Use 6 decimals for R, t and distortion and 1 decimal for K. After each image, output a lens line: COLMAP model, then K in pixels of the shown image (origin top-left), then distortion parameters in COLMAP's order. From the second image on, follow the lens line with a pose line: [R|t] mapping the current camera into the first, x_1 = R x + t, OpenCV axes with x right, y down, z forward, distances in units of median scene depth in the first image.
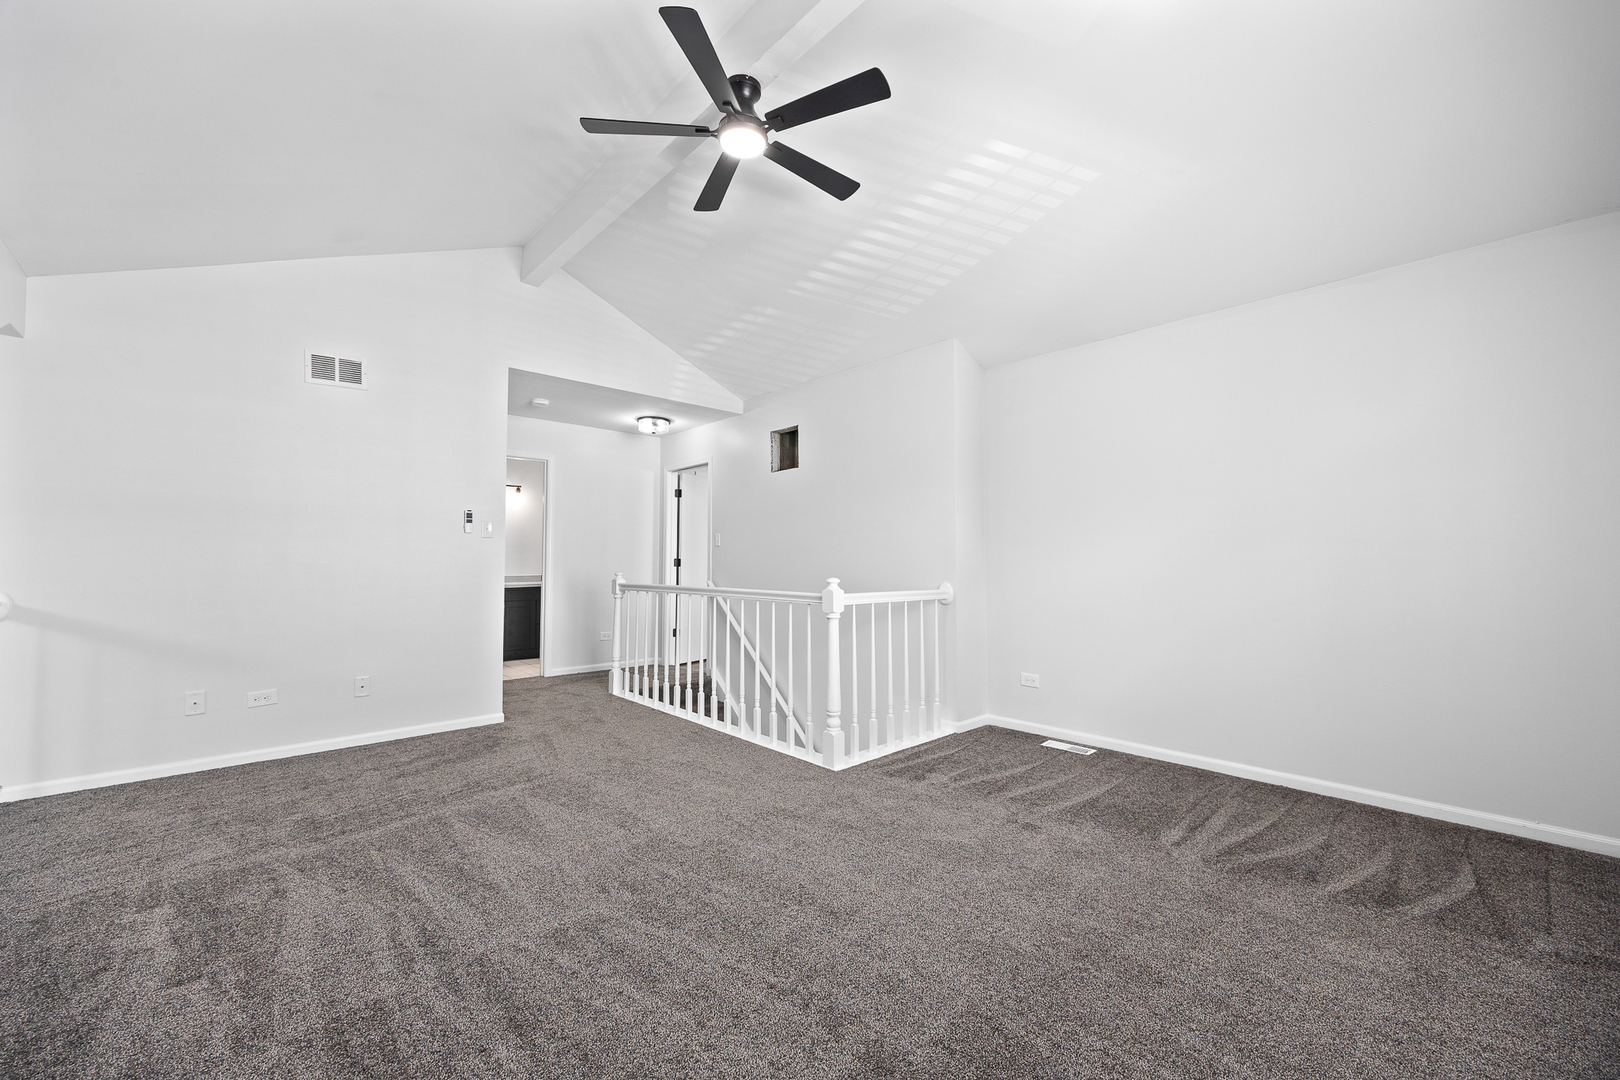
lens RADIAL K [[614.3, 0, 808.6], [0, 614.3, 546.1], [0, 0, 1]] dist [-0.002266, -0.001252]
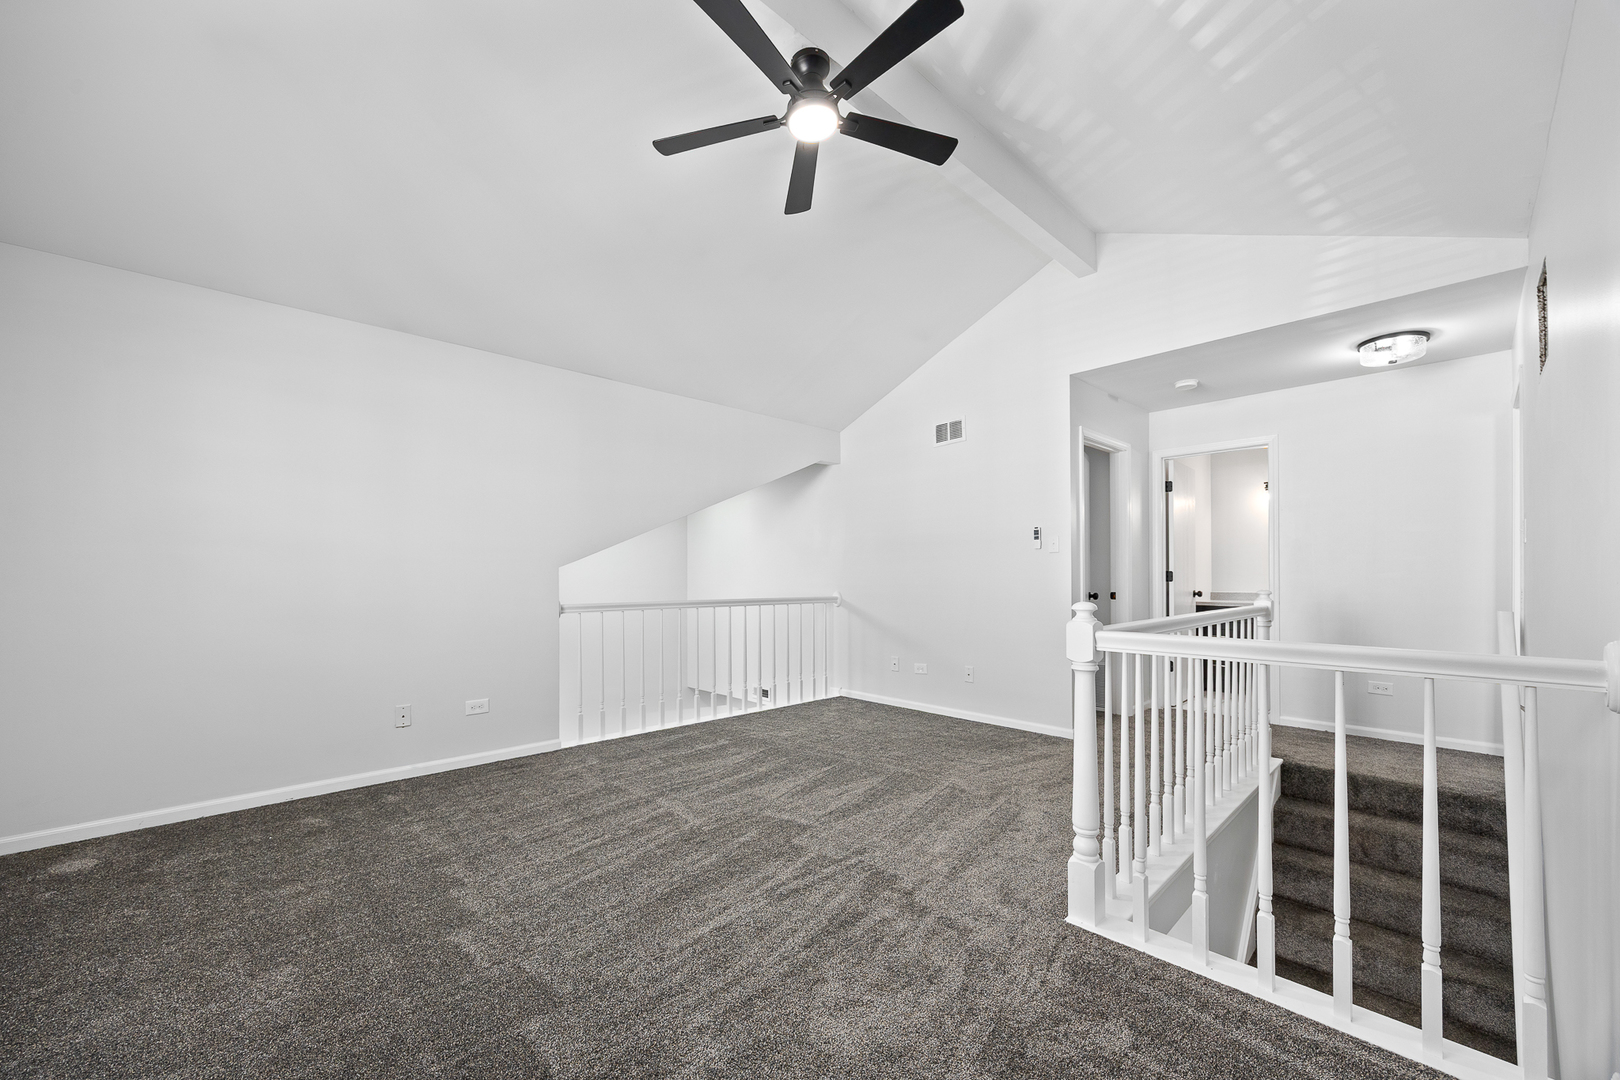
lens RADIAL K [[614.3, 0, 783.5], [0, 614.3, 575.0], [0, 0, 1]] dist [-0.002266, -0.001252]
pose [[0.013221, -0.006073, -0.999894, 0.805086], [0.023562, 0.999706, -0.005760, 0.030631], [0.999635, -0.023483, 0.013360, 0.903236]]
